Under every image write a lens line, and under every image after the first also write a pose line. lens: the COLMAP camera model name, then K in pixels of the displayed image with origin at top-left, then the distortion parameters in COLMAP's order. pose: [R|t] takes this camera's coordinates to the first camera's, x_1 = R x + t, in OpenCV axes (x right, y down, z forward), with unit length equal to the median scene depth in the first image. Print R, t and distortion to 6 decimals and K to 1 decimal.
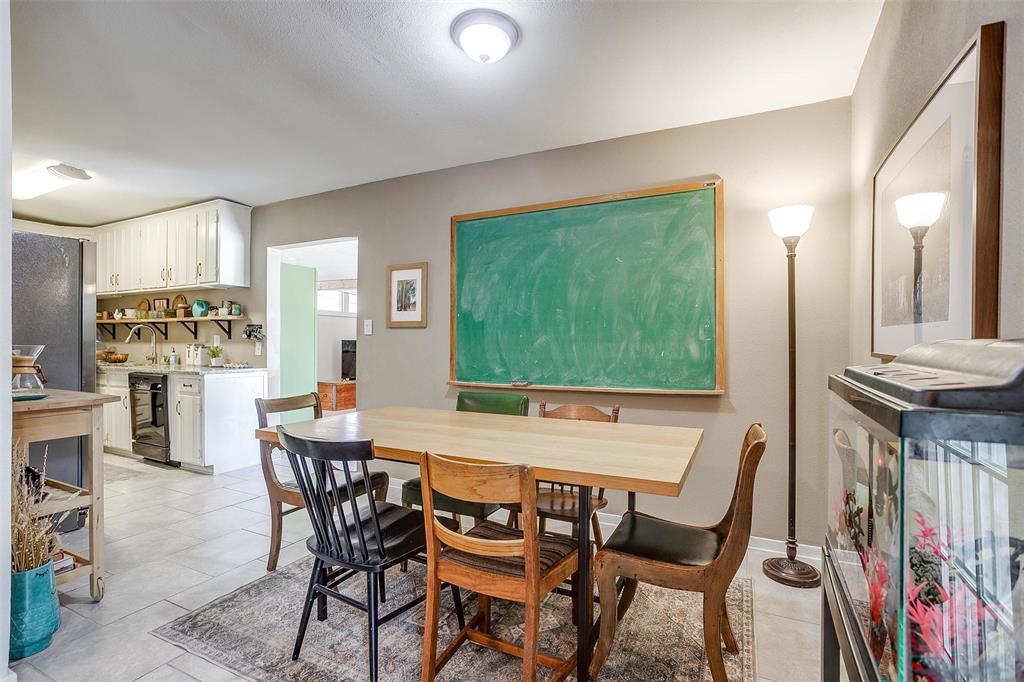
lens RADIAL K [[500.1, 0, 512.0], [0, 500.1, 341.0], [0, 0, 1]] dist [-0.062575, 0.039118]
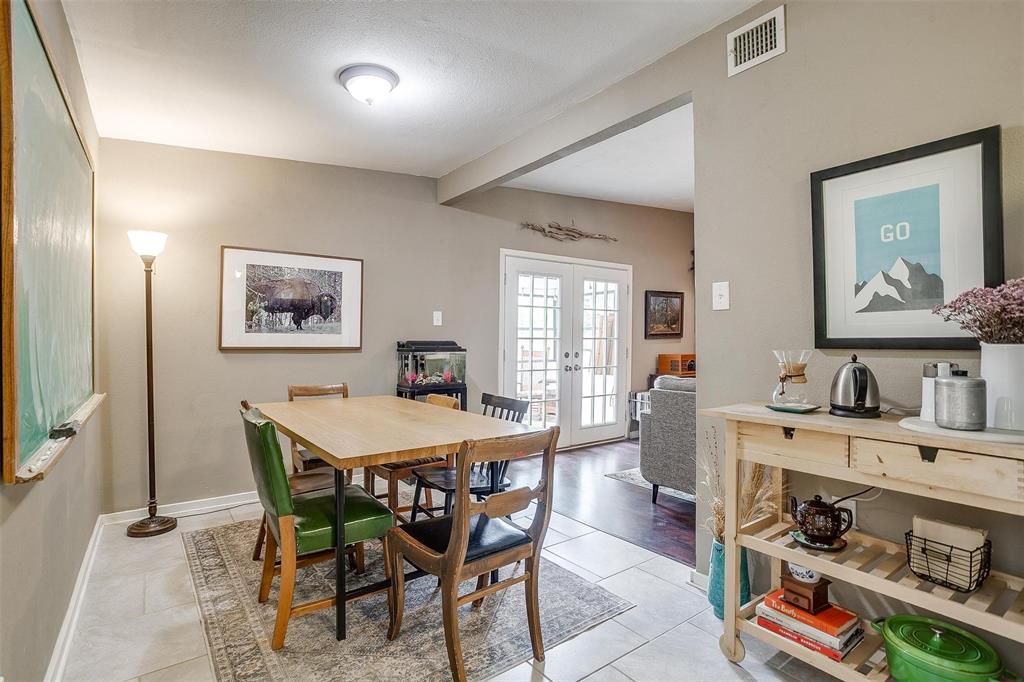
lens RADIAL K [[500.1, 0, 512.0], [0, 500.1, 341.0], [0, 0, 1]] dist [-0.062575, 0.039118]
pose [[-0.890475, -0.002604, 0.455024, -0.612988], [-0.000664, 0.999990, 0.004424, -0.003026], [-0.455031, 0.003637, -0.890468, 1.295162]]
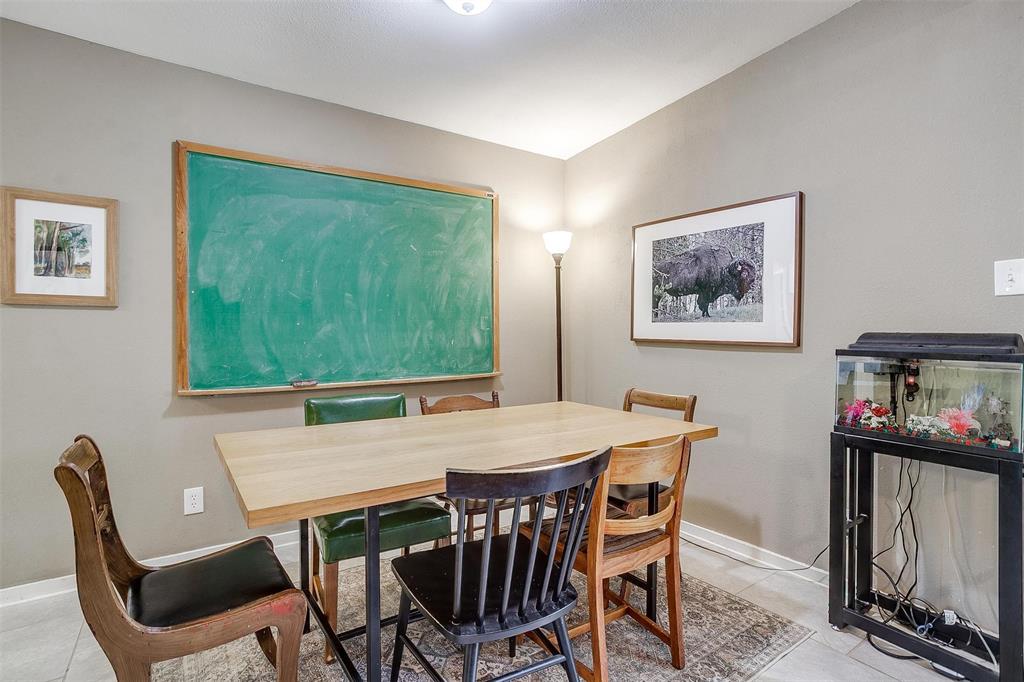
lens RADIAL K [[500.1, 0, 512.0], [0, 500.1, 341.0], [0, 0, 1]] dist [-0.062575, 0.039118]
pose [[0.492509, -0.016568, 0.870150, -0.532749], [-0.001950, 0.999795, 0.020140, 0.000774], [-0.870305, -0.011616, 0.492376, 0.336395]]
